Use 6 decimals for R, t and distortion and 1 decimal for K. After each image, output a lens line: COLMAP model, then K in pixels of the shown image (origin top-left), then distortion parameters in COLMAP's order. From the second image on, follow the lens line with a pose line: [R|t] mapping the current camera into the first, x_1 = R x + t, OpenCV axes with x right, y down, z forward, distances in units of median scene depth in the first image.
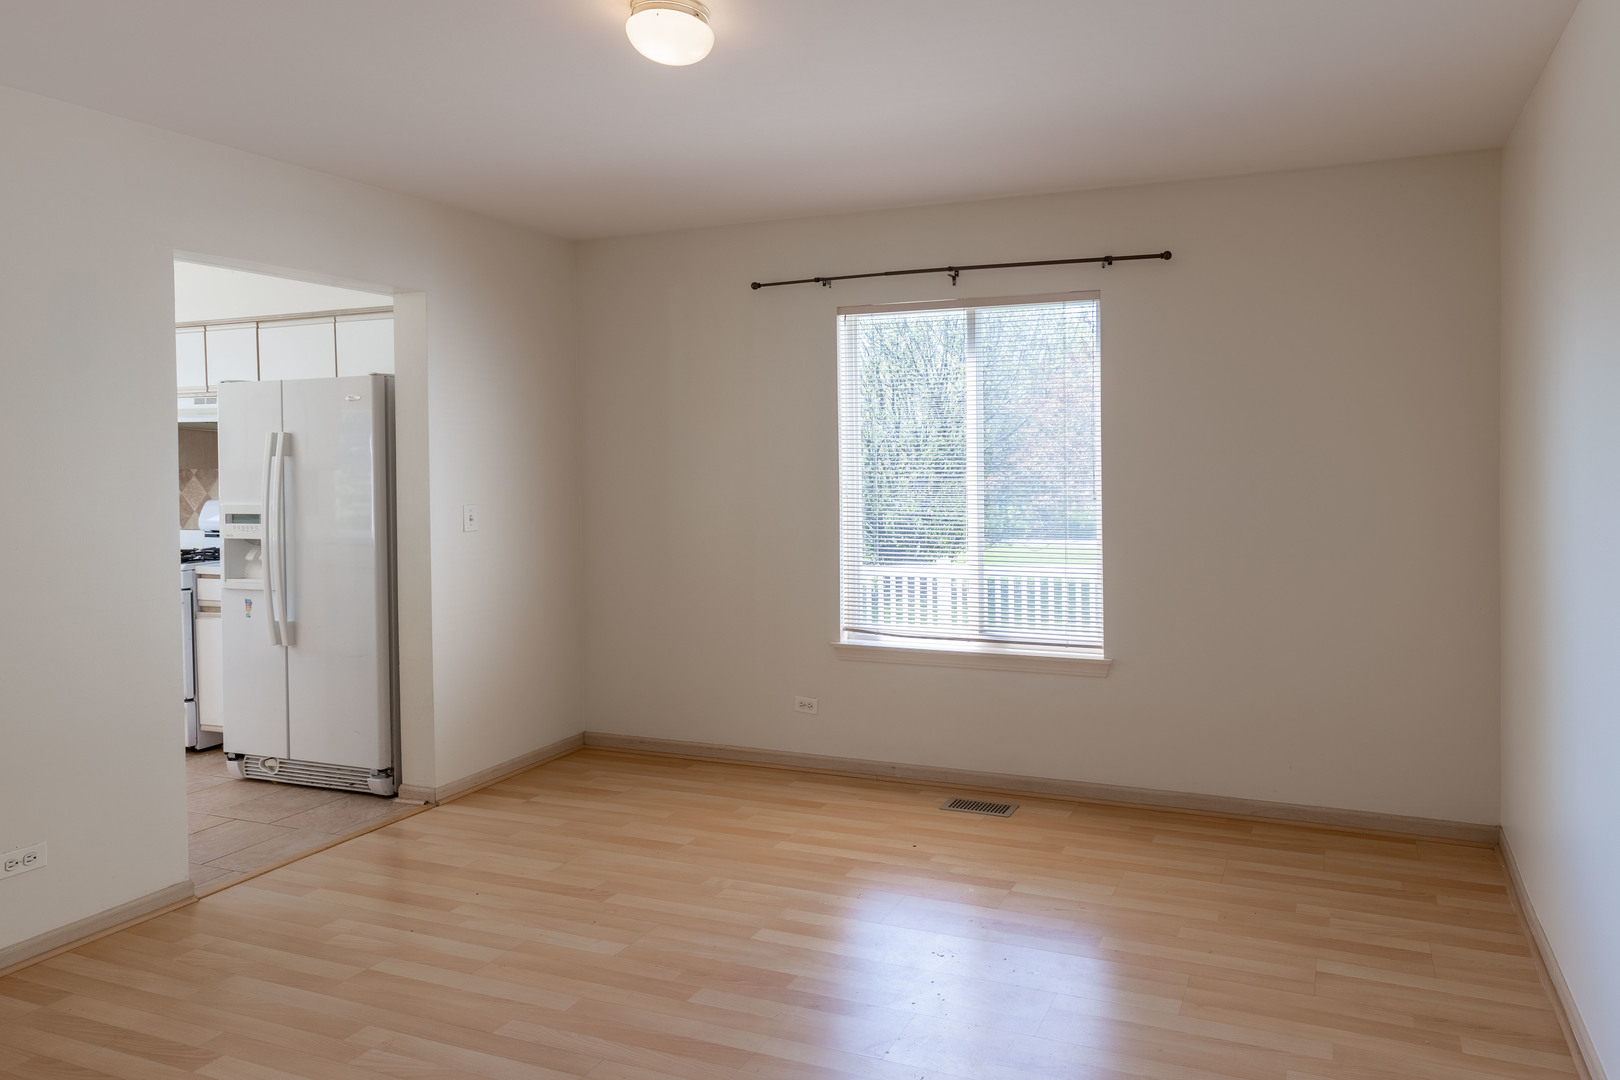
lens RADIAL K [[928.8, 0, 817.5], [0, 928.8, 475.4], [0, 0, 1]] dist [0.001368, -0.001296]
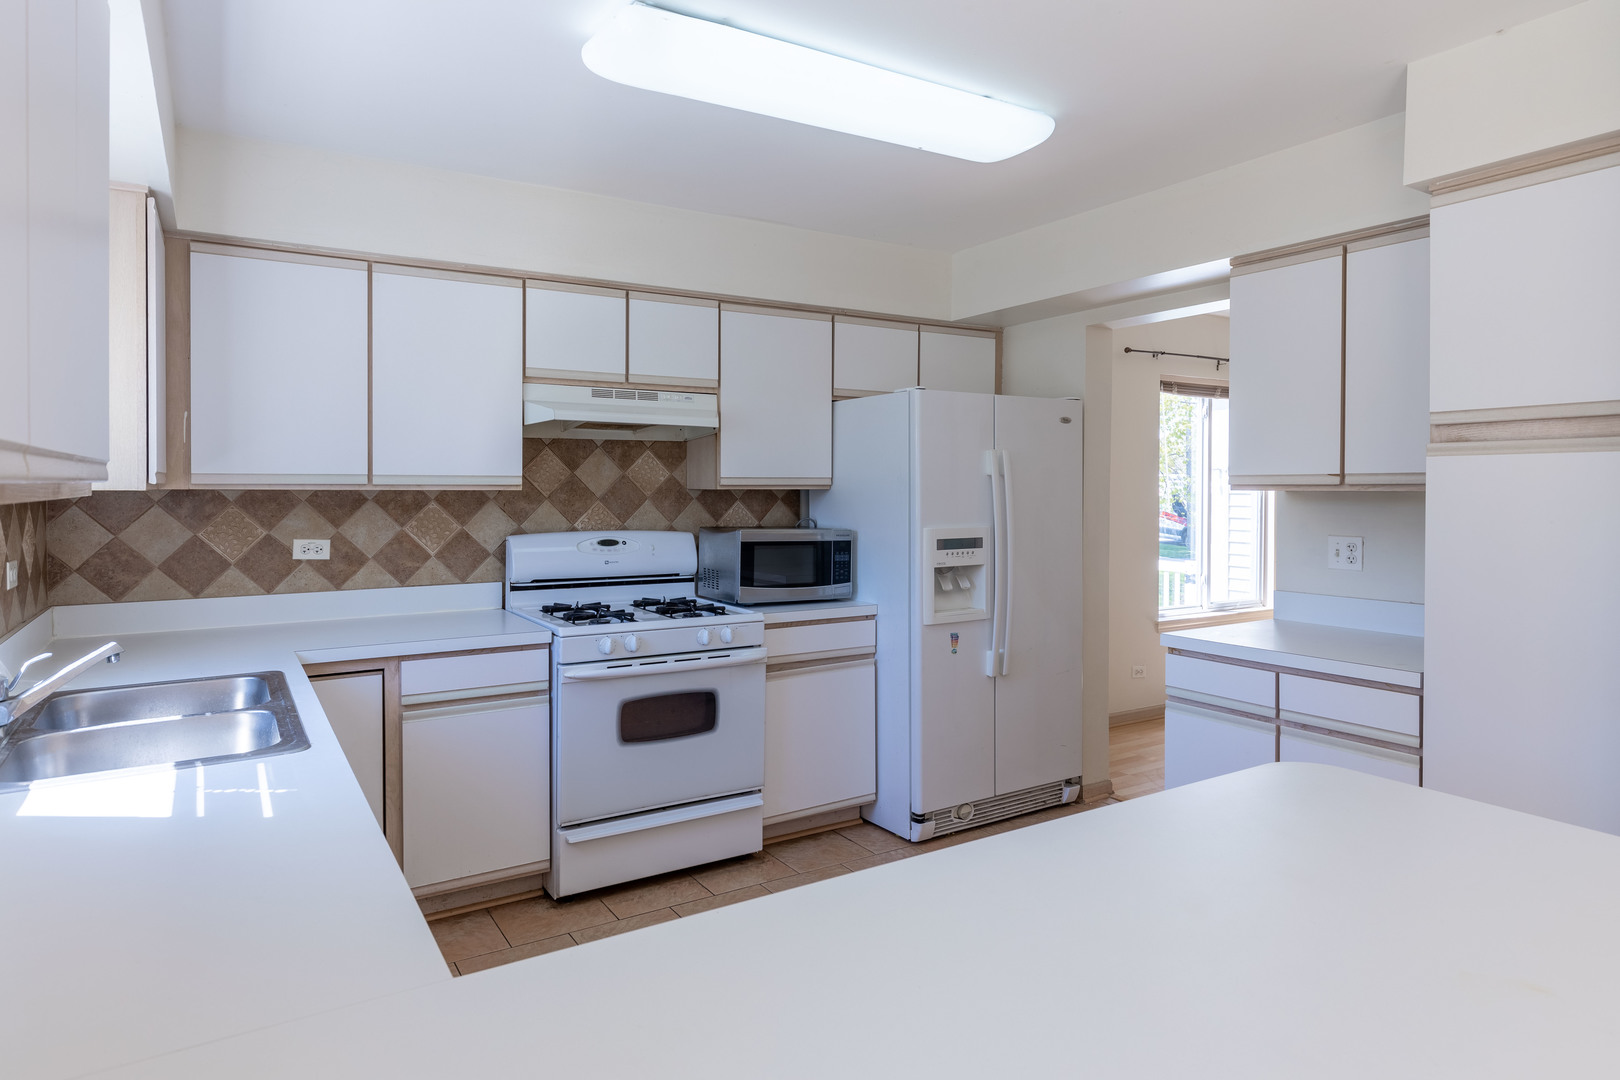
lens RADIAL K [[976.5, 0, 816.1], [0, 976.5, 496.4], [0, 0, 1]] dist [-0.001469, -0.000263]
pose [[0.620467, 0.002660, 0.784228, -1.427025], [0.008334, 0.999915, -0.009985, 0.008757], [-0.784188, 0.012731, 0.620393, 0.512139]]
